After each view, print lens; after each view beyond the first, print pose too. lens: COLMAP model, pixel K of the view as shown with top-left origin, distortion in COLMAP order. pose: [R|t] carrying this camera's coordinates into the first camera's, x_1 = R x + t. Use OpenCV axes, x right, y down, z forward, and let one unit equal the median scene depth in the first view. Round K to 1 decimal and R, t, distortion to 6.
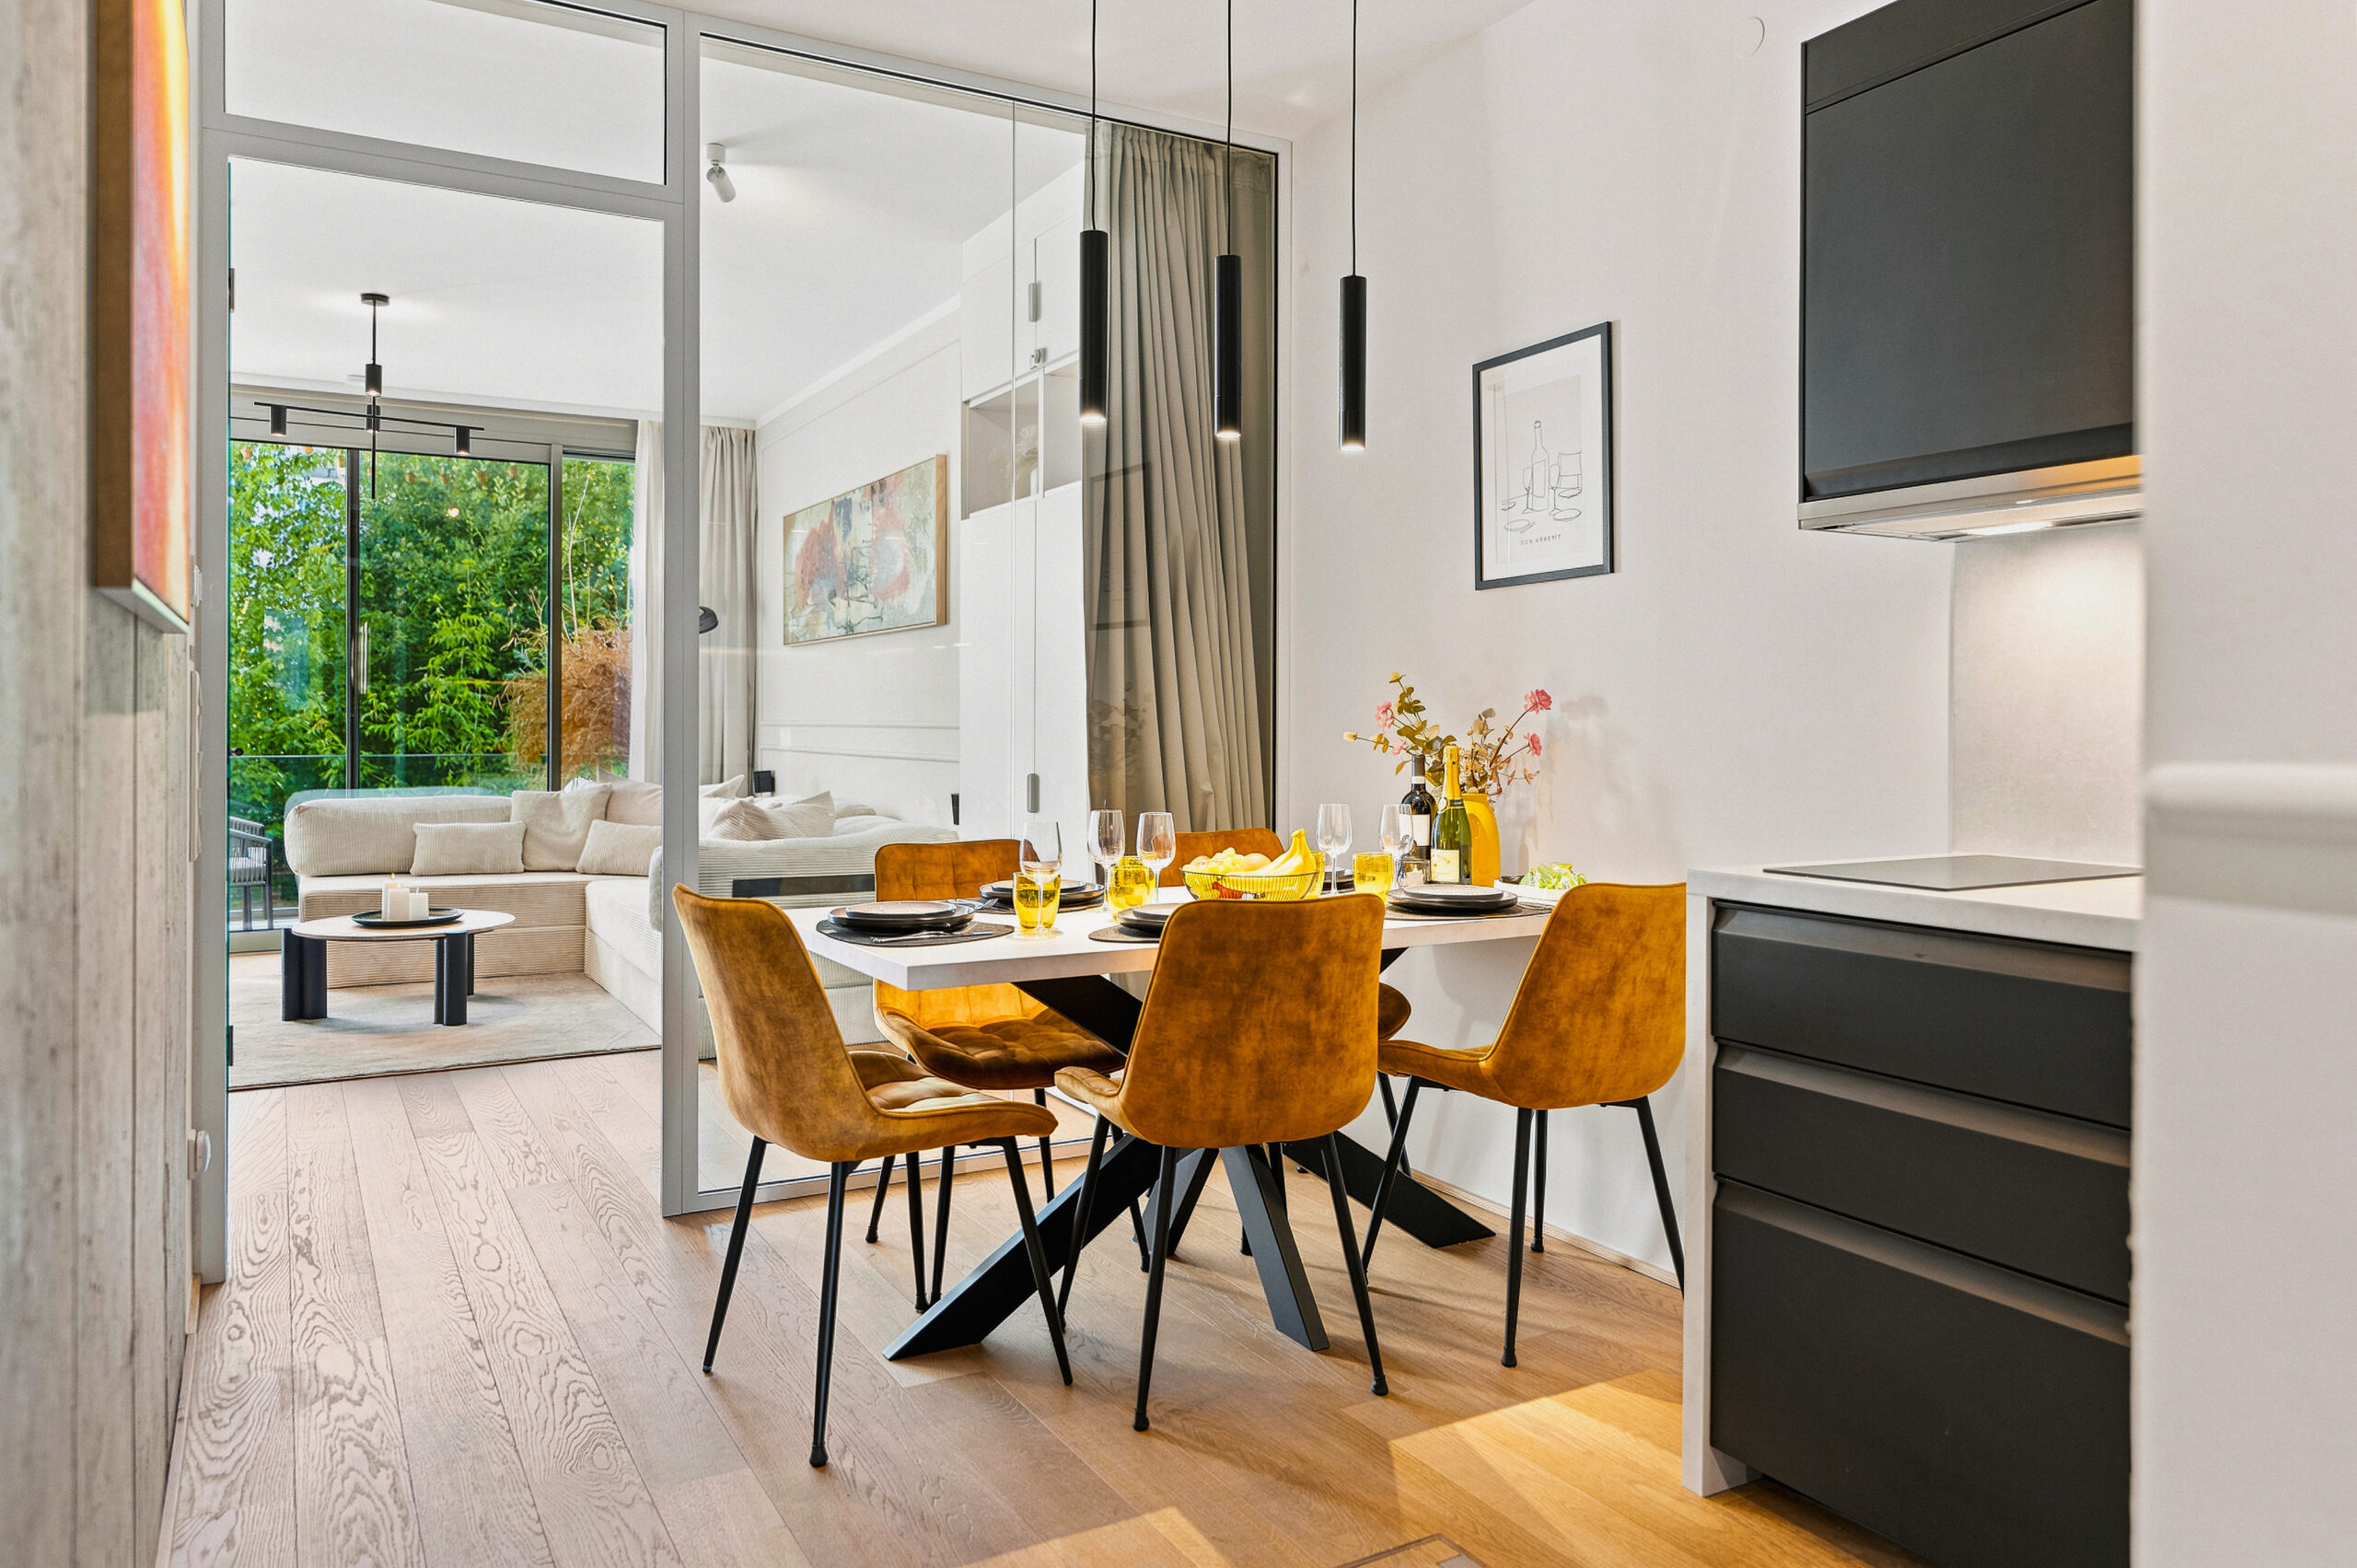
lens RADIAL K [[1576.2, 0, 1170.2], [0, 1576.2, 739.9], [0, 0, 1]] dist [-0.004856, -0.001313]
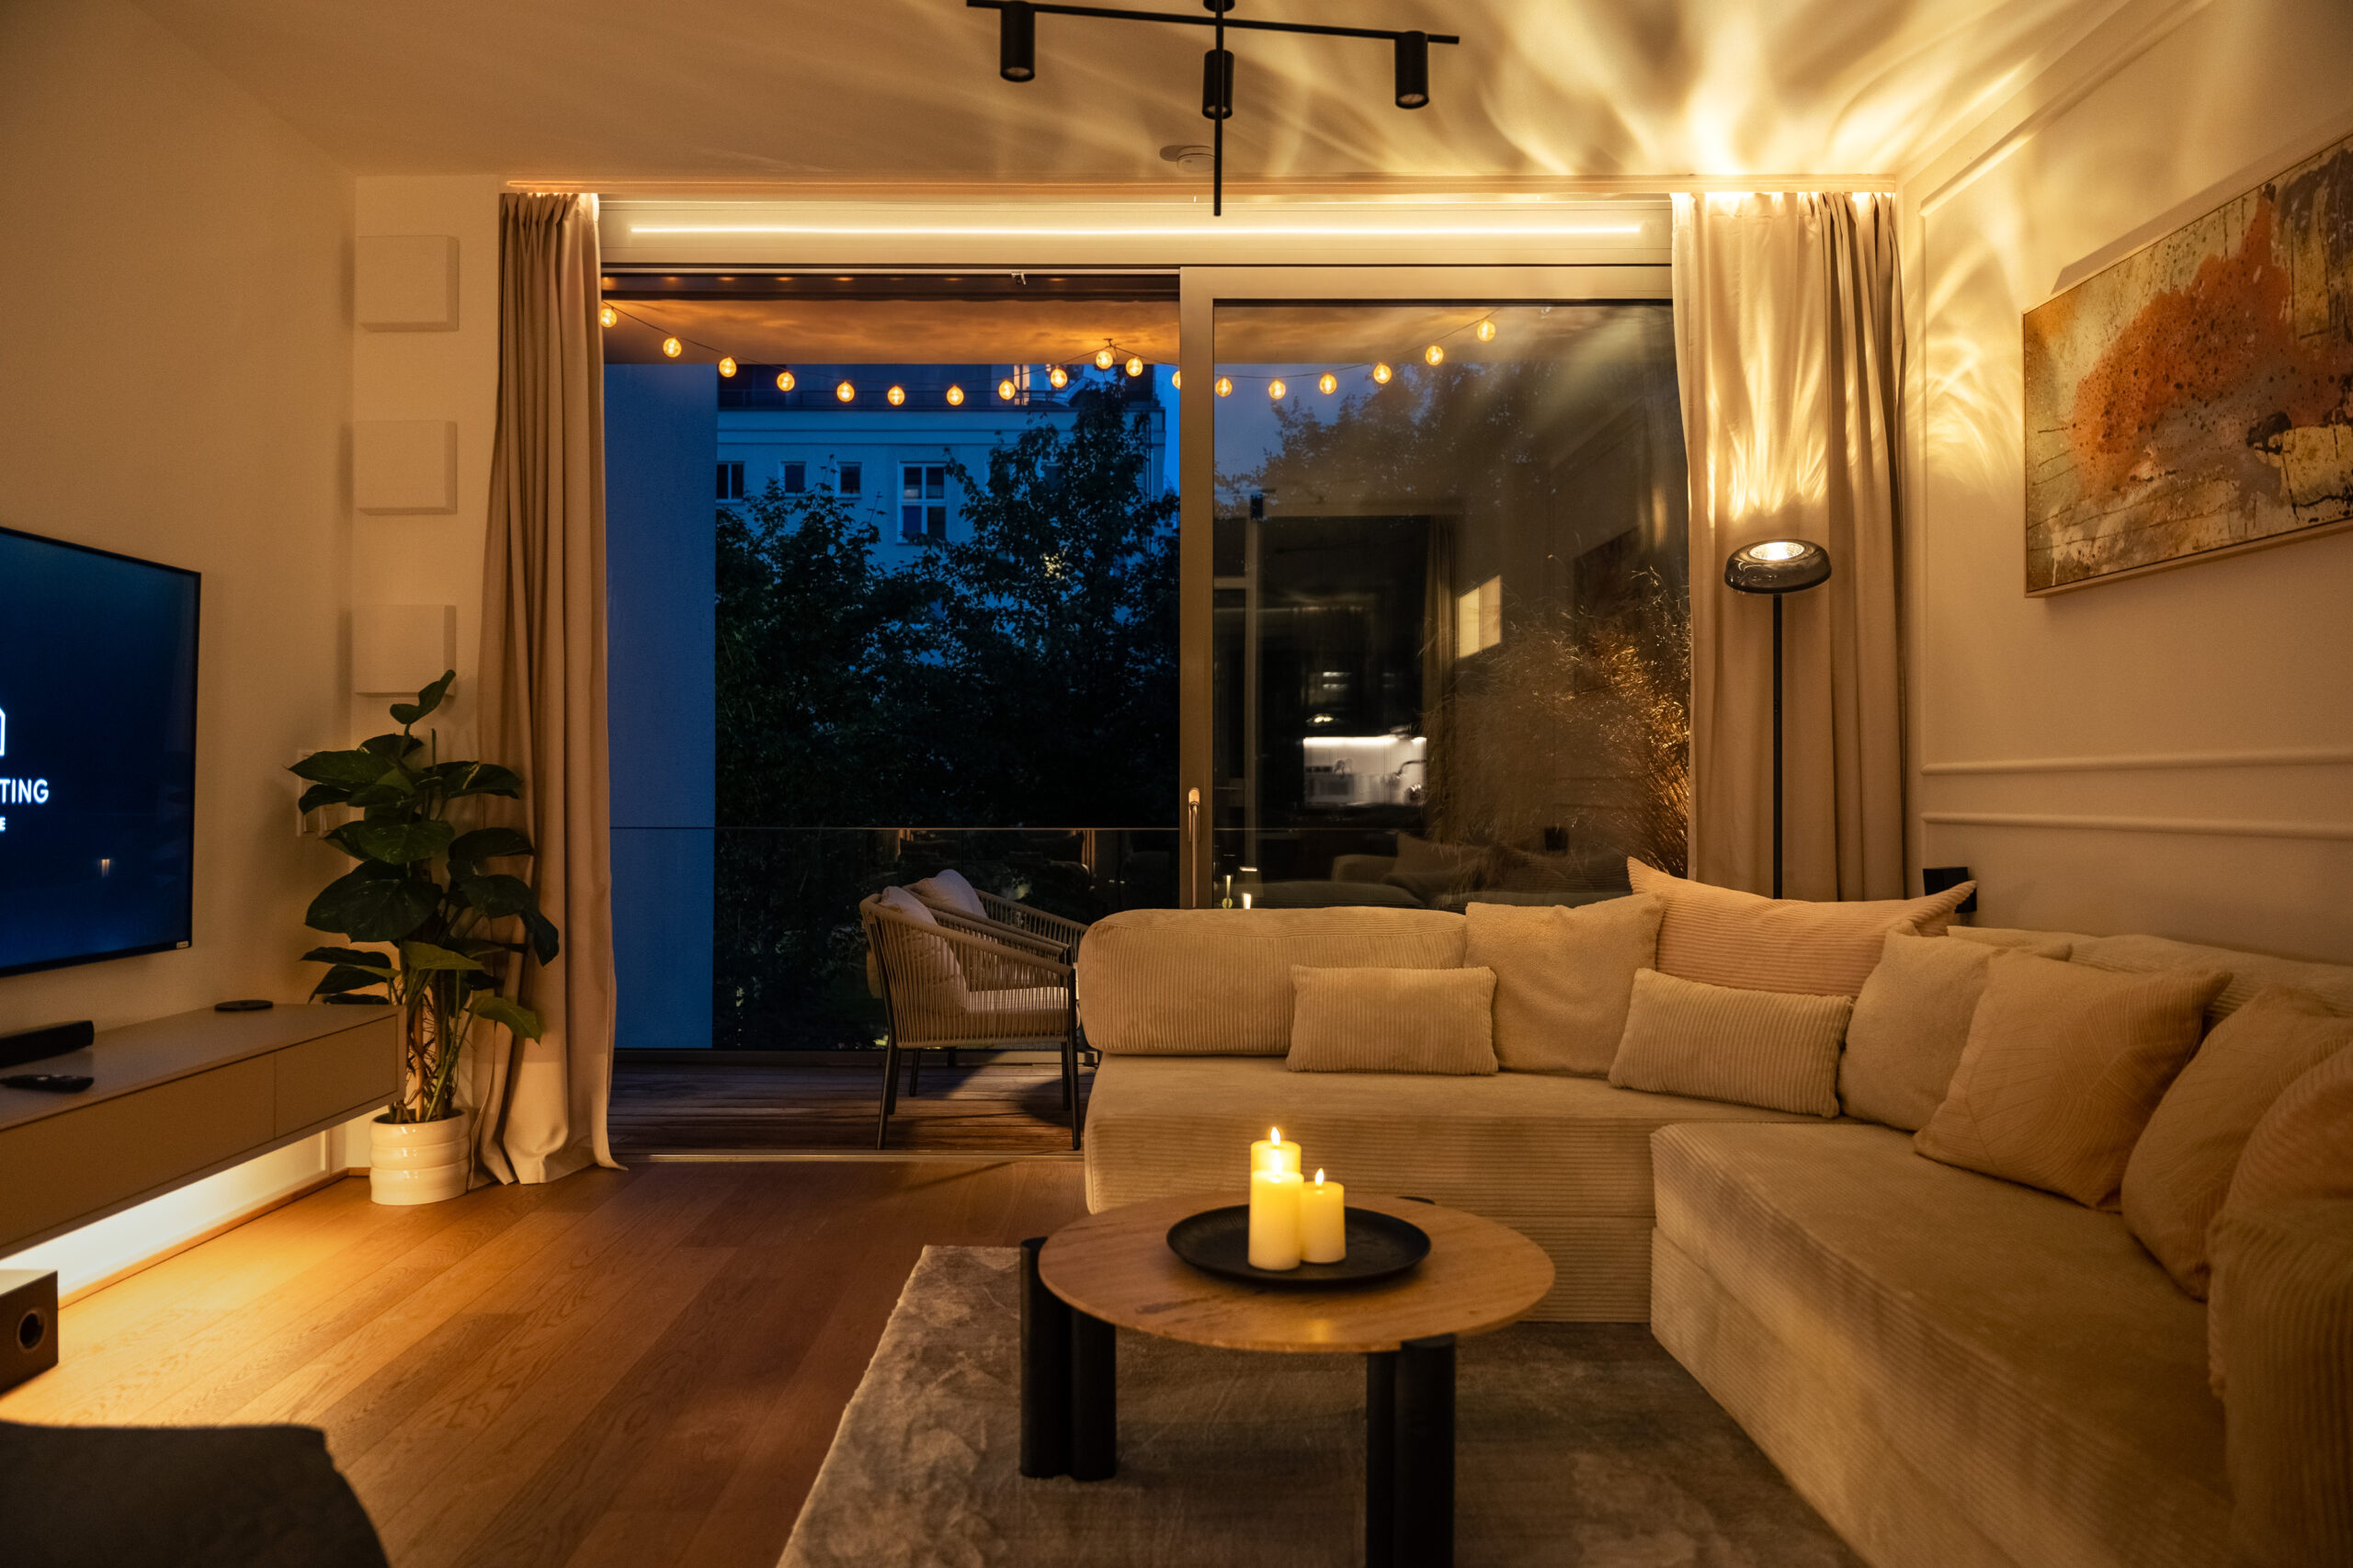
lens RADIAL K [[1590.9, 0, 1176.5], [0, 1590.9, 784.0], [0, 0, 1]] dist [0.011545, 0.002950]
pose [[0.877858, -0.010141, -0.478813, -0.260840], [0.002505, 0.999859, -0.016584, 0.002269], [0.478914, 0.013359, 0.877760, 0.517981]]
